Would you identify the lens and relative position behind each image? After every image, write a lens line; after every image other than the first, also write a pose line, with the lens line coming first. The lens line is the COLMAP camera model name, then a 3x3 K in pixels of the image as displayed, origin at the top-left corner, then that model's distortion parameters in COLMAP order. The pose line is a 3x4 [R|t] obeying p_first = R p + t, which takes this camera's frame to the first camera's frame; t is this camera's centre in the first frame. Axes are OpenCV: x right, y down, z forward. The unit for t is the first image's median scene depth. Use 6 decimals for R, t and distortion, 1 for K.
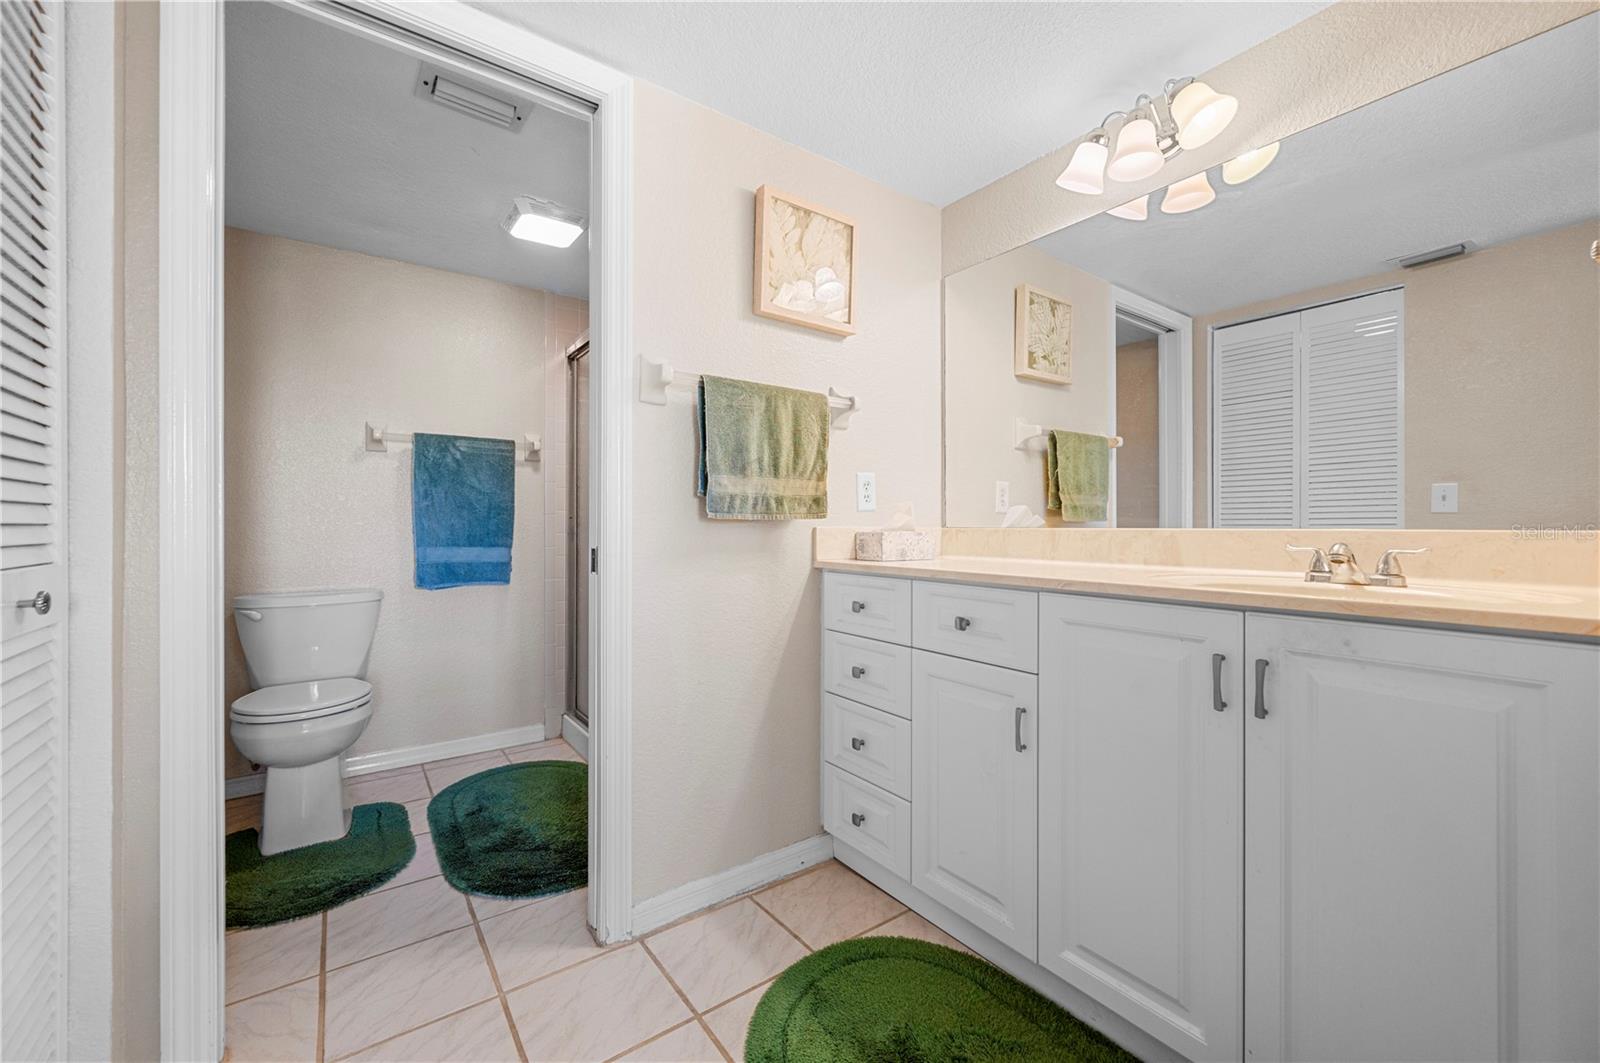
lens RADIAL K [[634.4, 0, 799.1], [0, 634.4, 517.9], [0, 0, 1]] dist [0.003900, -0.001730]
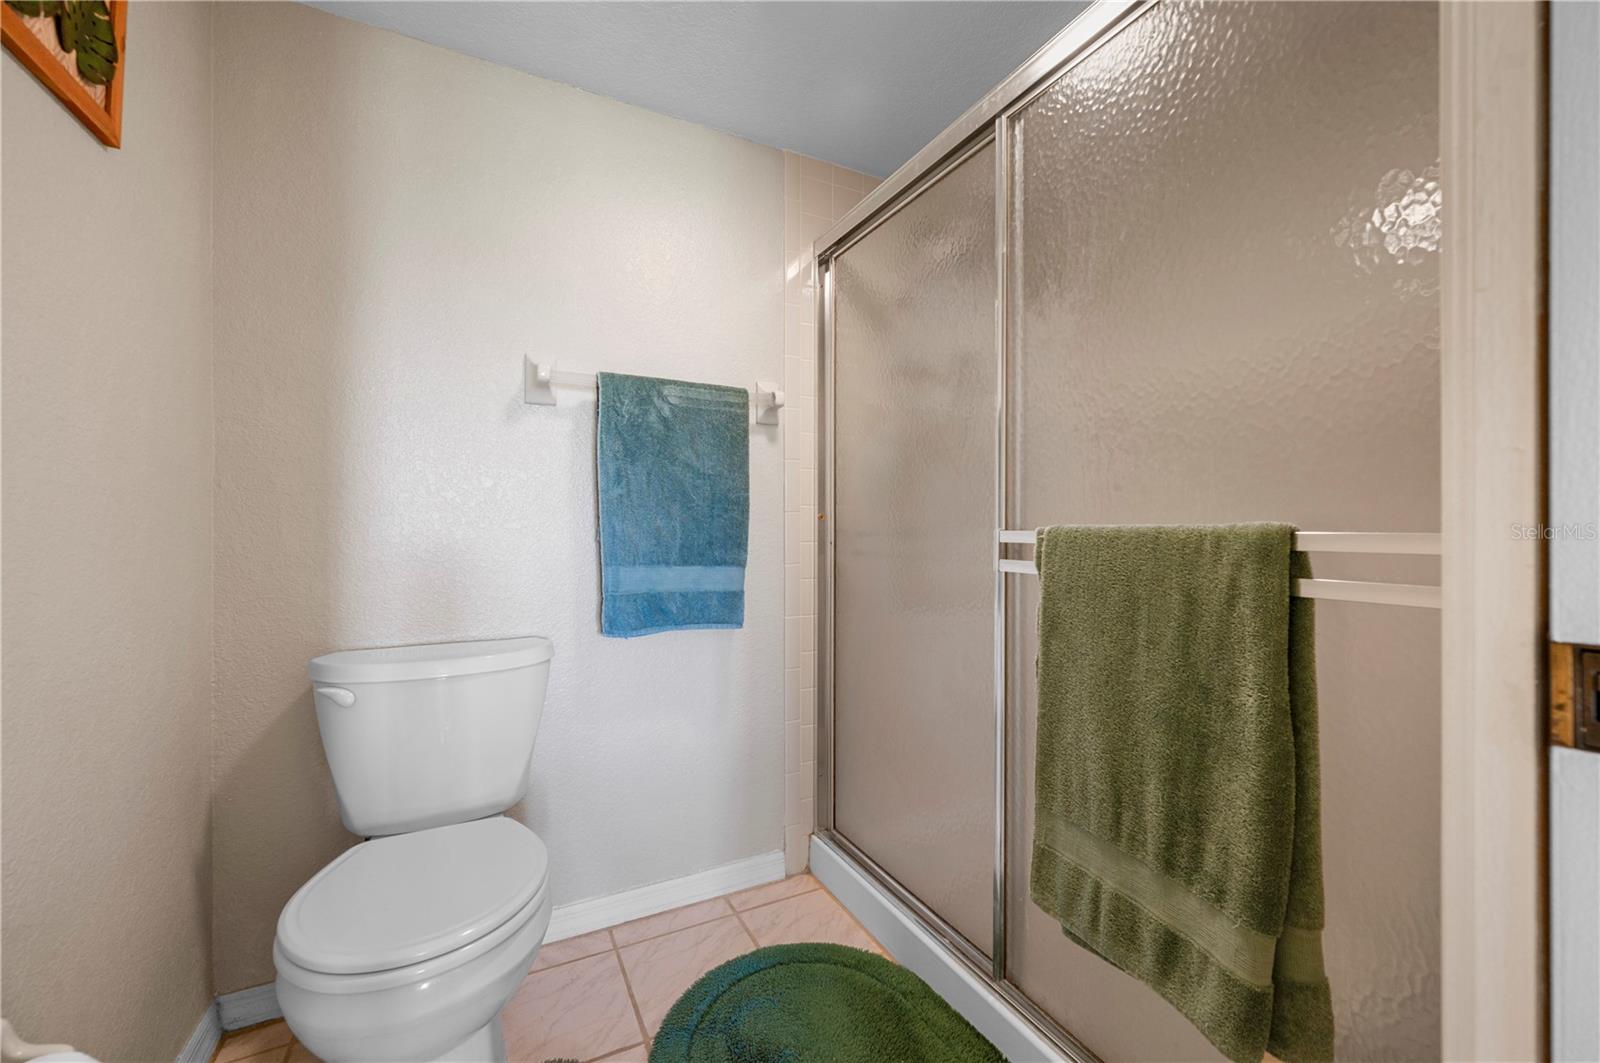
lens RADIAL K [[634.4, 0, 801.4], [0, 634.4, 521.6], [0, 0, 1]] dist [0.003900, -0.001730]
pose [[0.989787, 0.001093, -0.142552, -0.328948], [-0.000711, 0.999996, 0.002735, 0.002743], [0.142554, -0.002606, 0.989784, 0.434031]]
